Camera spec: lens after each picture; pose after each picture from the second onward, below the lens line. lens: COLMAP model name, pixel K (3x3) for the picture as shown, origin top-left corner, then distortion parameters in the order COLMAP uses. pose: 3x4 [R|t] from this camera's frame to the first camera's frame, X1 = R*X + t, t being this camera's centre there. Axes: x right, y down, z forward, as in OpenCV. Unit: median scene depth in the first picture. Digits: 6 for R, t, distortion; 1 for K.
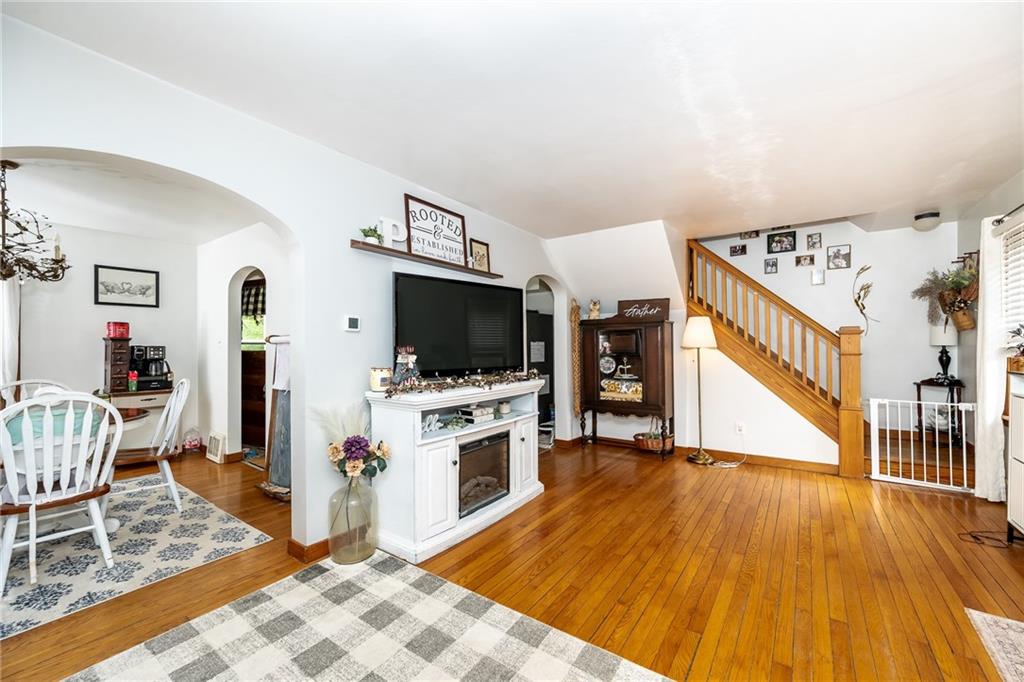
lens RADIAL K [[404.2, 0, 519.4], [0, 404.2, 345.1], [0, 0, 1]] dist [-0.003172, -0.000166]
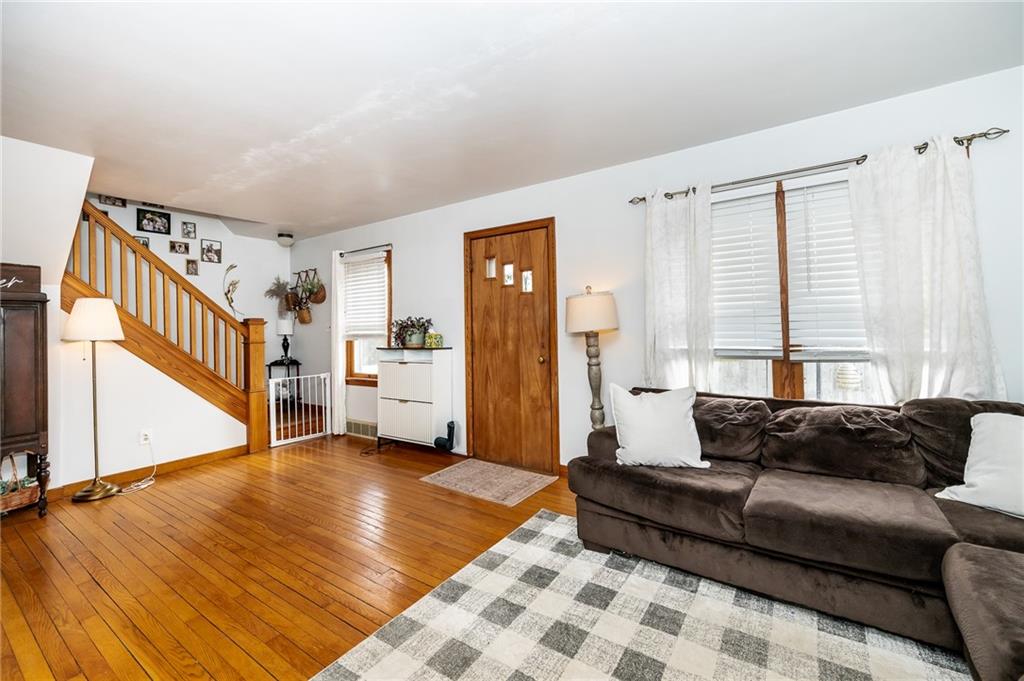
lens RADIAL K [[424.7, 0, 513.7], [0, 424.7, 317.1], [0, 0, 1]] dist [-0.000527, -0.000076]
pose [[-0.001320, 0.033235, 0.999447, -0.318325], [0.019411, 0.999260, -0.033204, 0.004300], [-0.999811, 0.019357, -0.001964, 0.232219]]
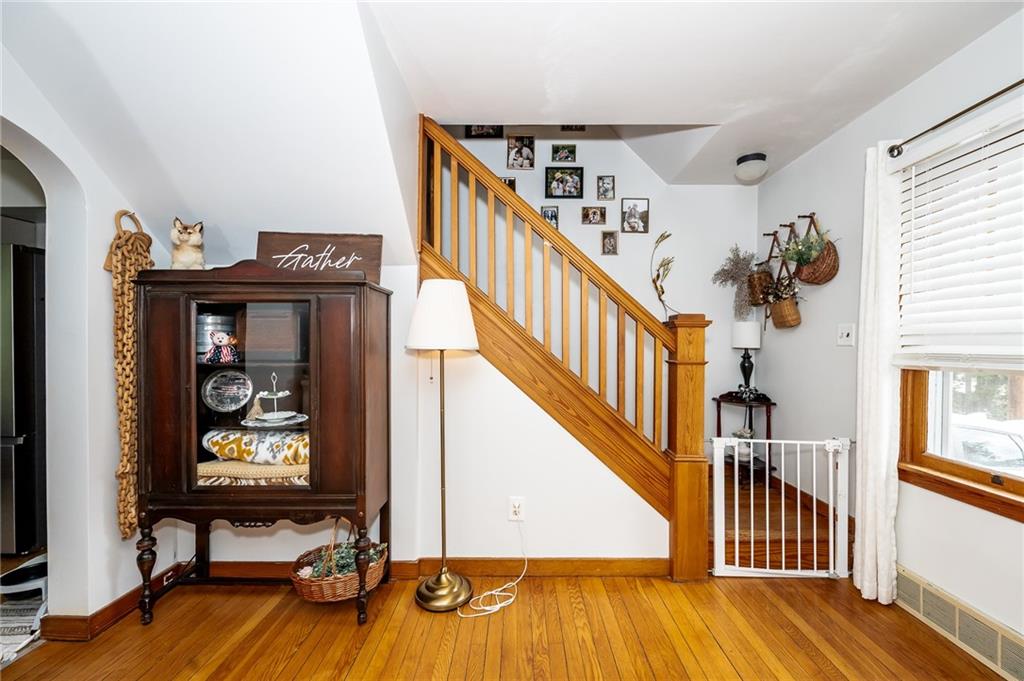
lens RADIAL K [[434.9, 0, 513.2], [0, 434.9, 351.2], [0, 0, 1]] dist [-0.000267, -0.000161]
pose [[0.830618, 0.002881, 0.556835, 0.228819], [-0.012202, 0.999841, 0.013029, 0.001732], [-0.556708, -0.017616, 0.830521, 0.529366]]
